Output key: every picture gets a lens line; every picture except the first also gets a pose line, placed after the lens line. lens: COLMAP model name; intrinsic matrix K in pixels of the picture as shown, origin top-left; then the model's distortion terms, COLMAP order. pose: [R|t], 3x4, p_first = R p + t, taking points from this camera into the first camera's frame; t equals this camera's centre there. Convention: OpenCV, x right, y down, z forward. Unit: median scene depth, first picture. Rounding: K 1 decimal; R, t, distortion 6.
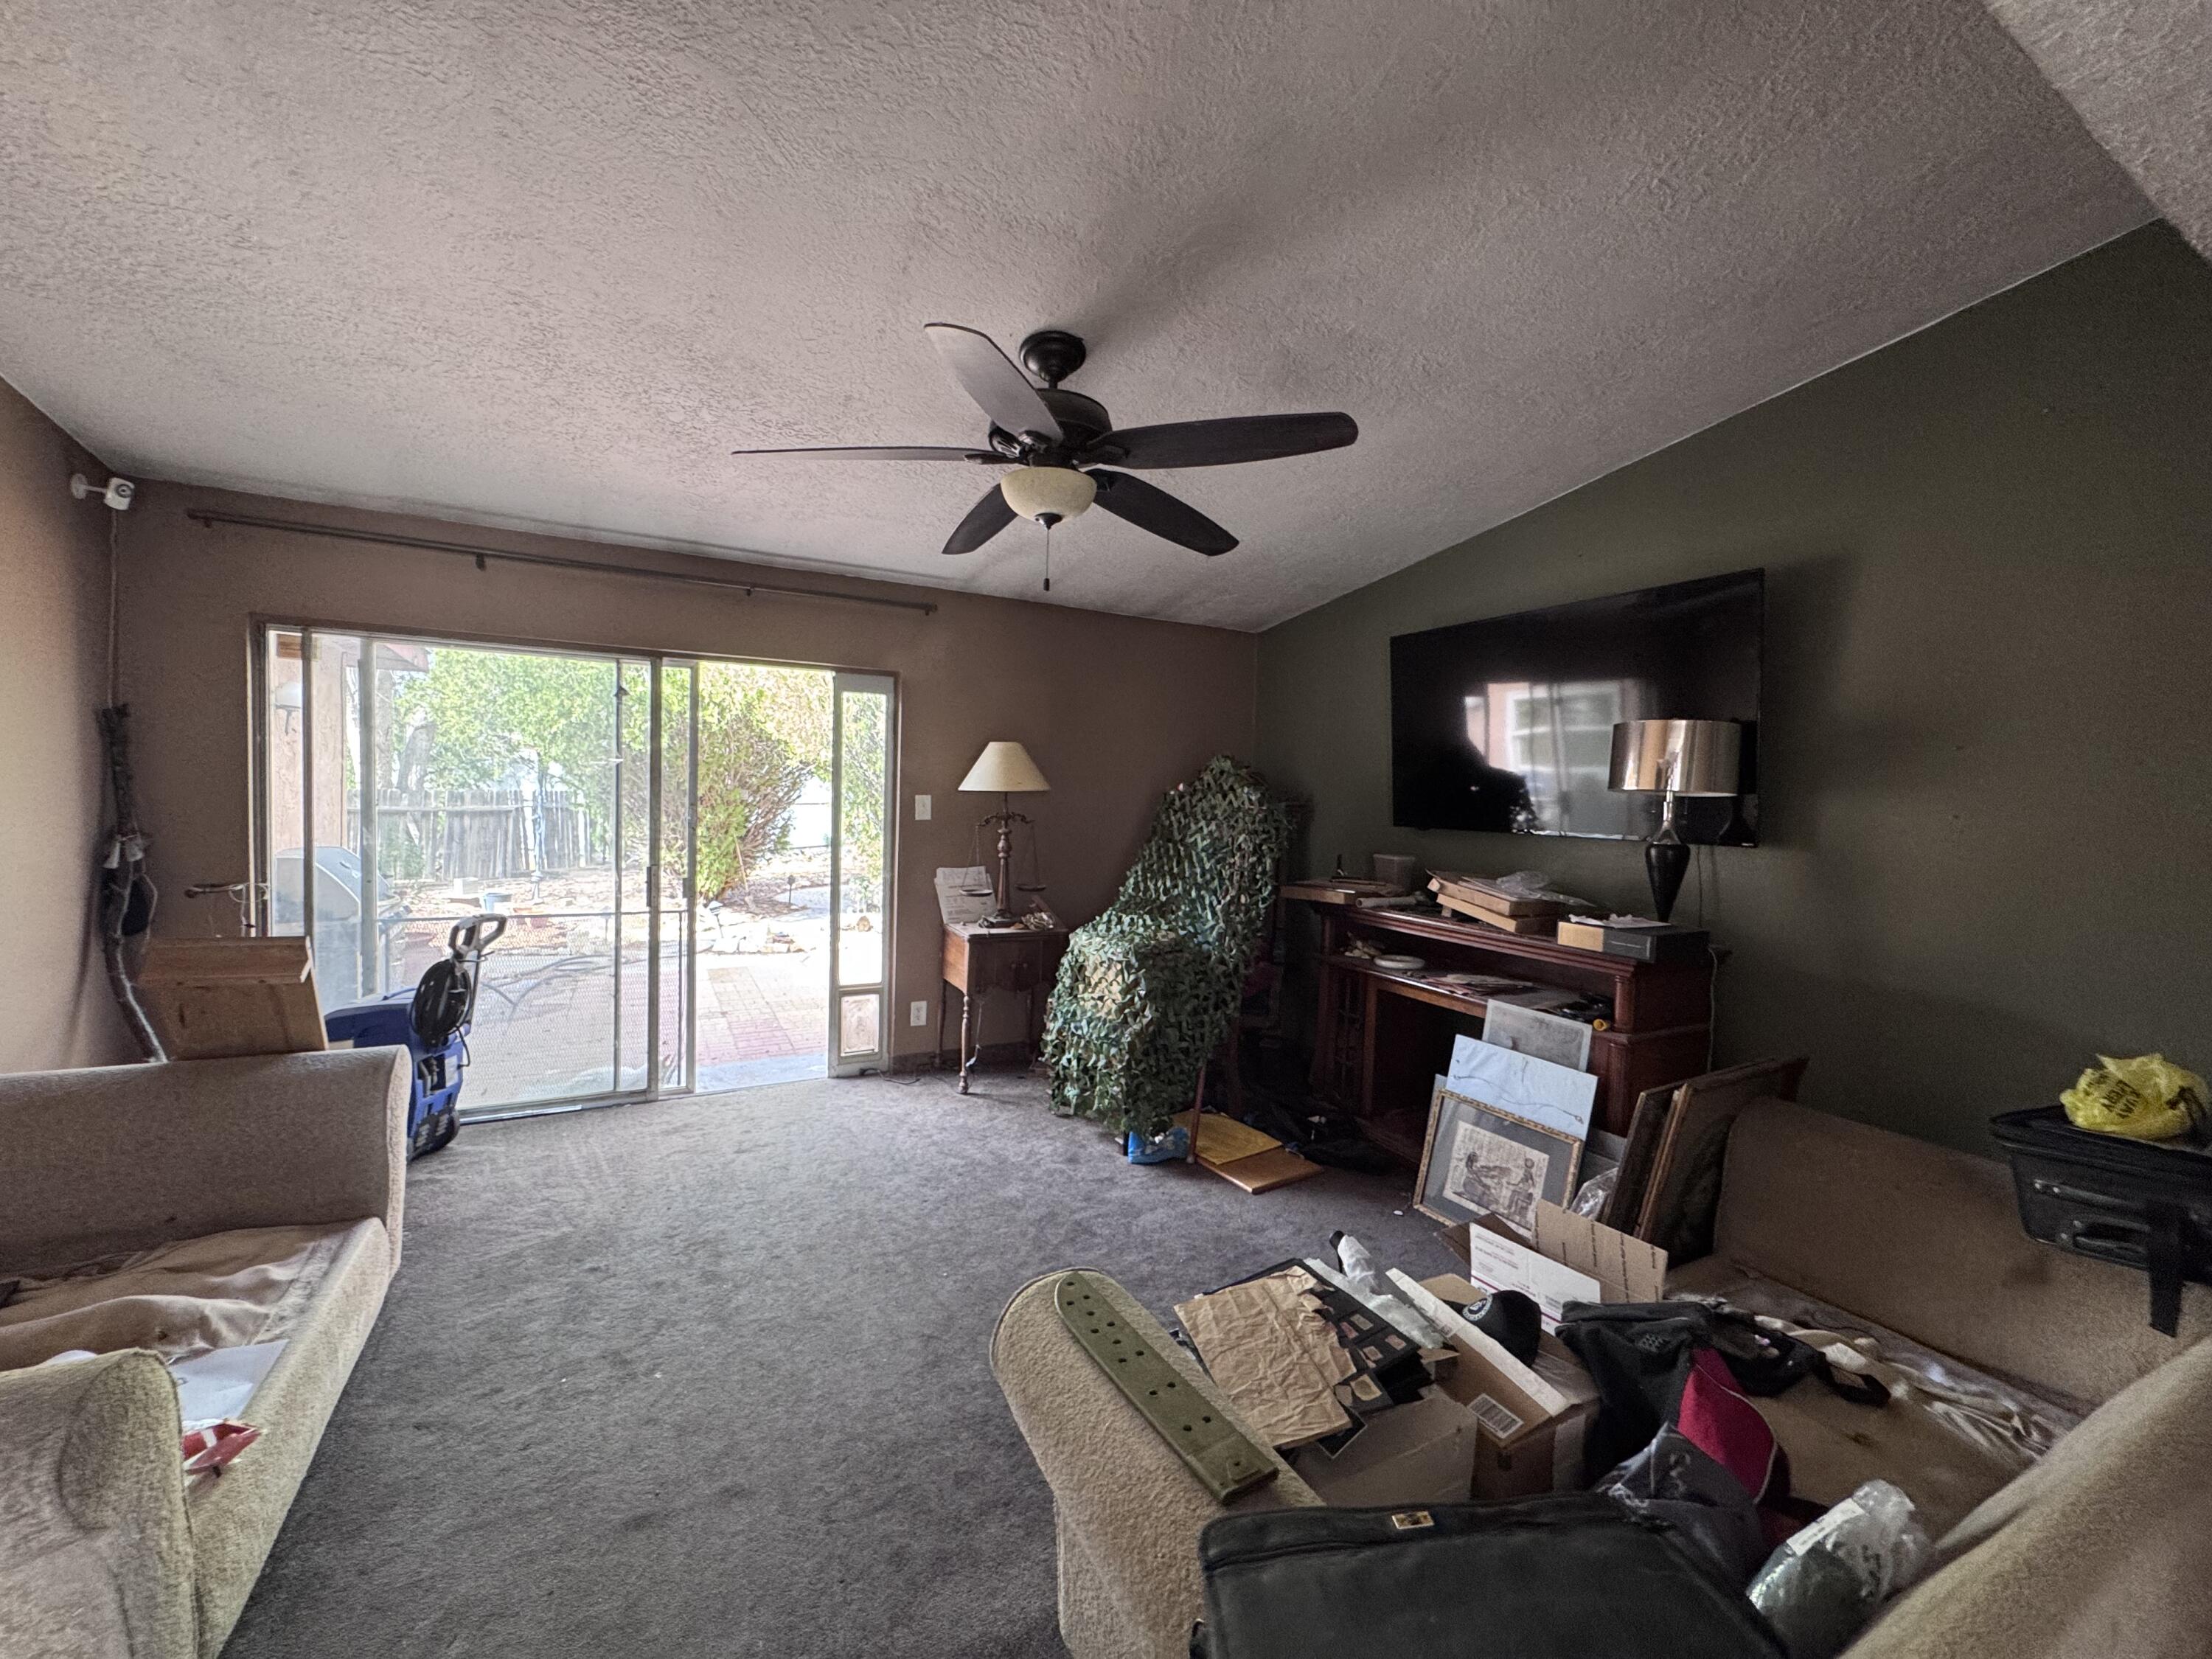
lens RADIAL K [[881.1, 0, 1106.0], [0, 881.1, 829.5], [0, 0, 1]] dist [-0.004417, 0.000297]
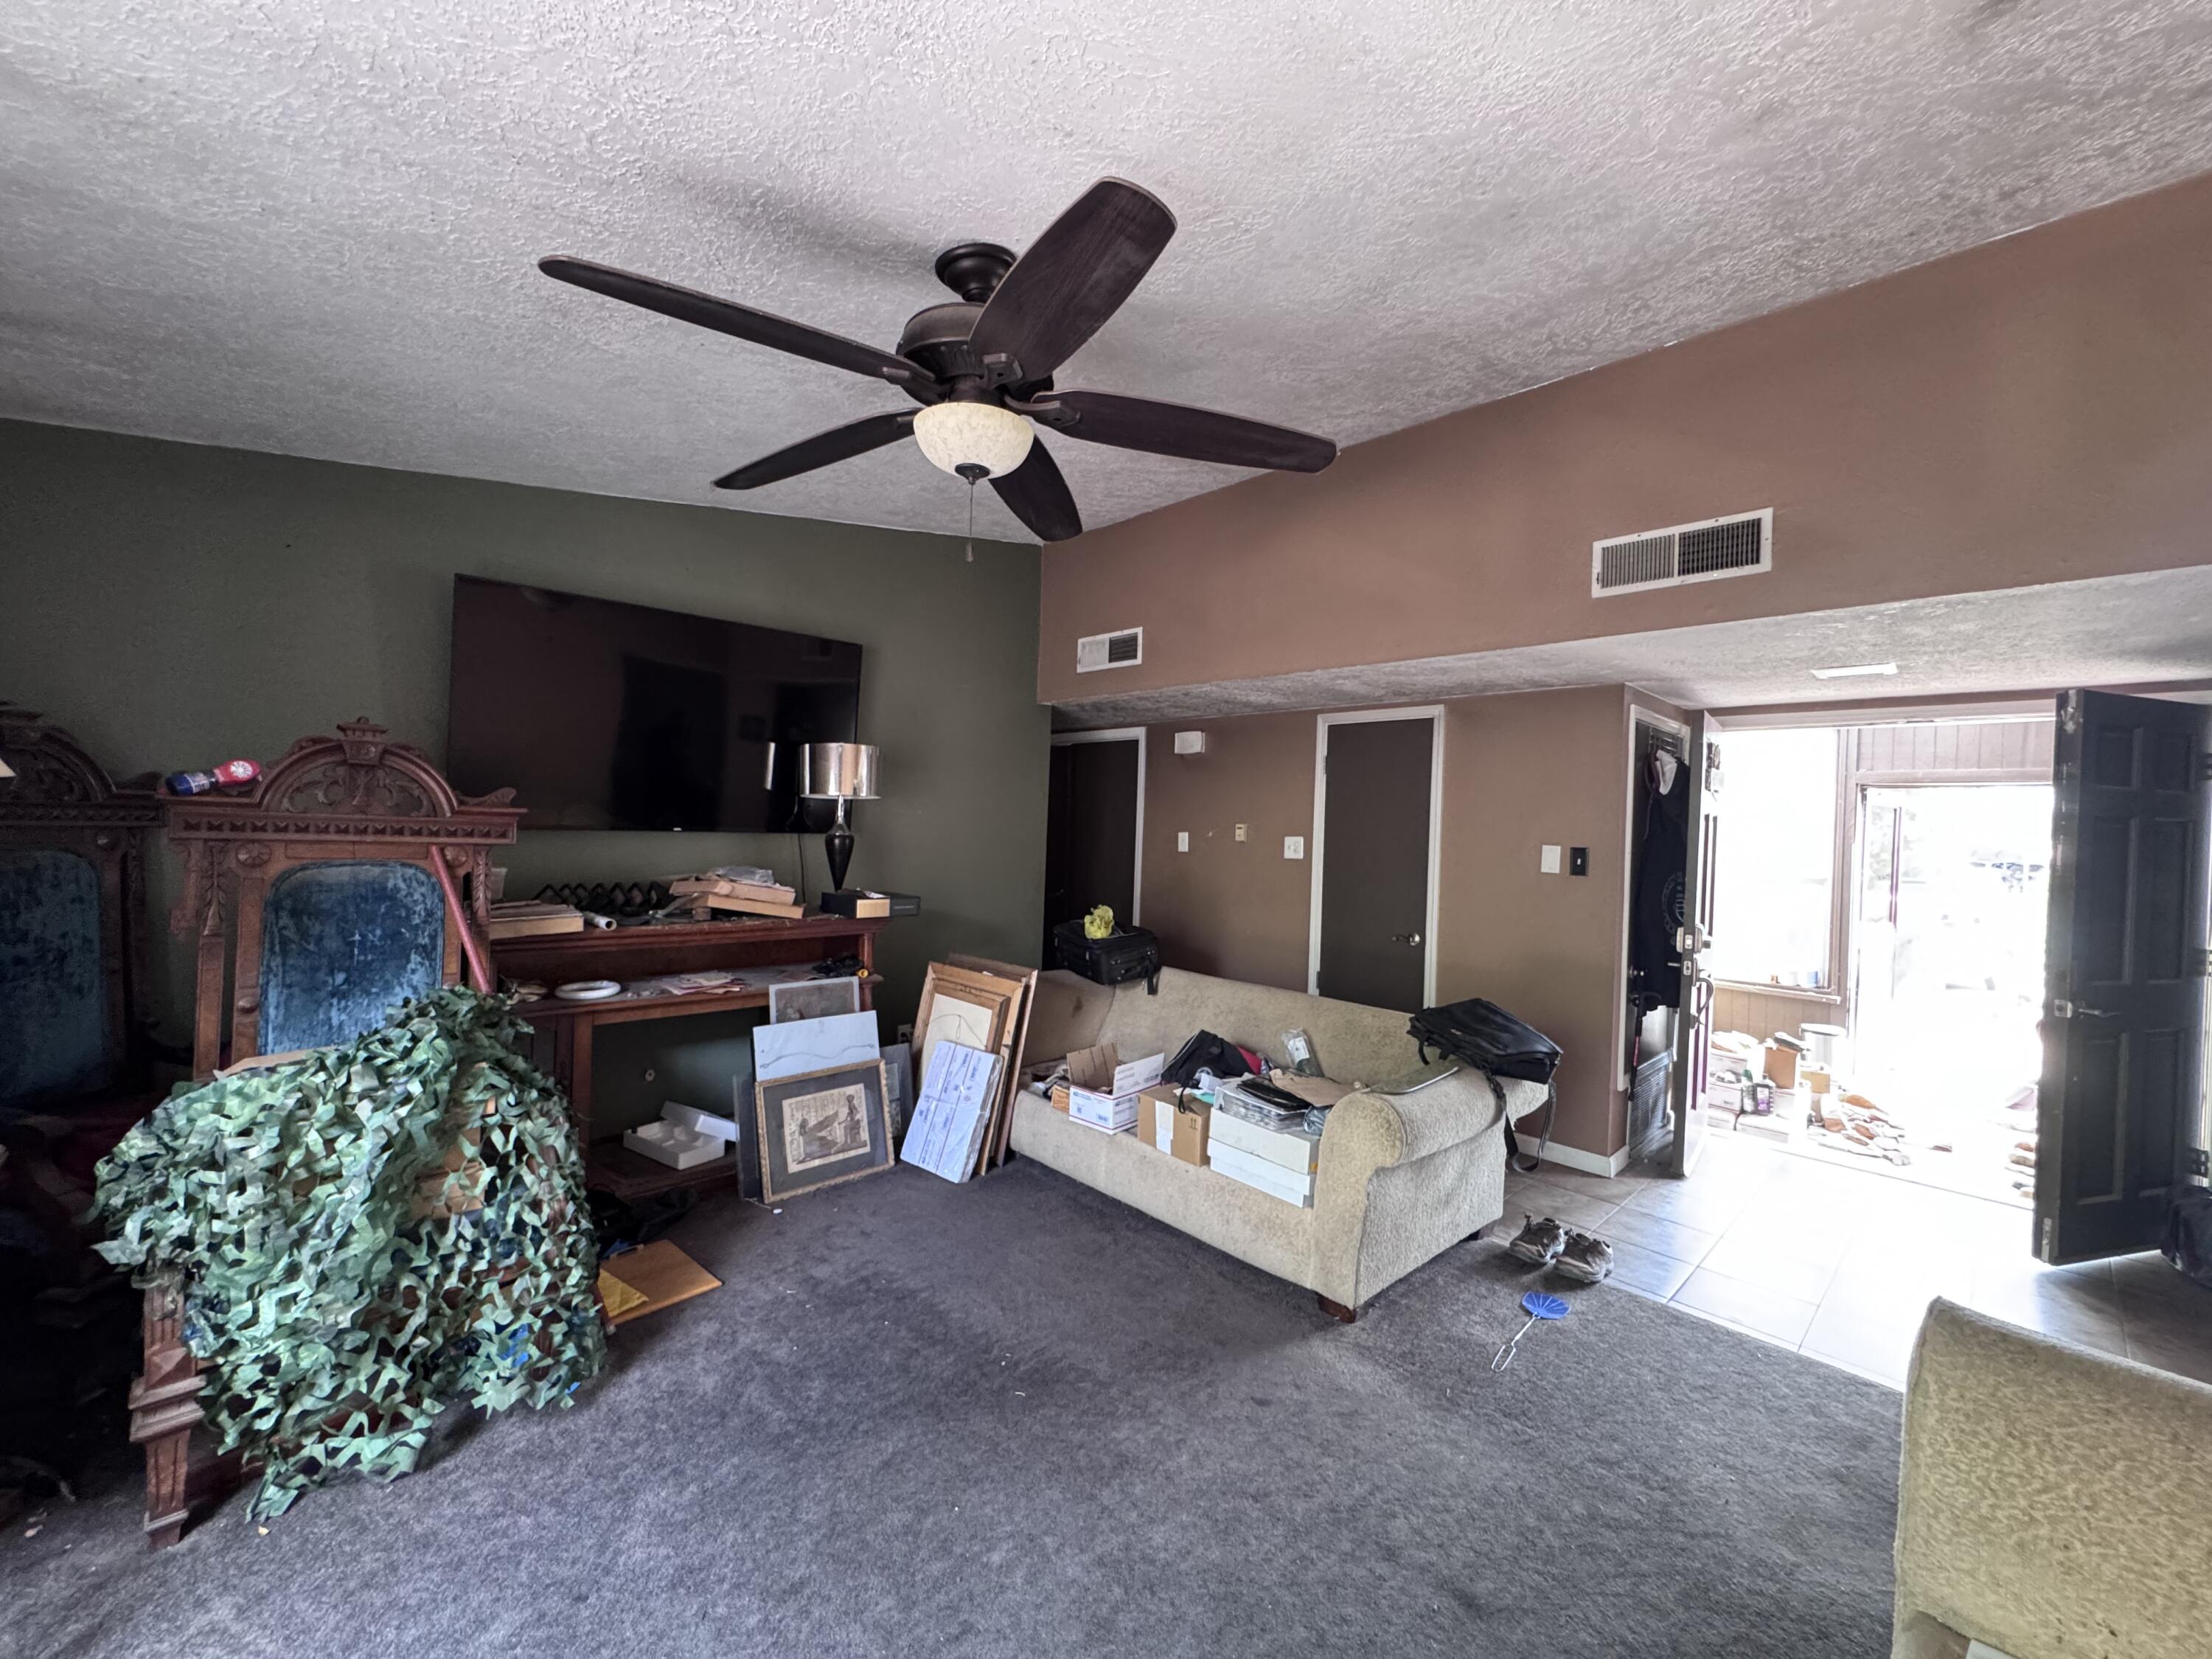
lens RADIAL K [[881.1, 0, 1106.0], [0, 881.1, 829.5], [0, 0, 1]] dist [-0.004417, 0.000297]
pose [[-0.257628, -0.046691, 0.965115, -0.782687], [-0.000185, 0.998834, 0.048273, -0.056900], [-0.966244, 0.012258, -0.257336, 0.962297]]
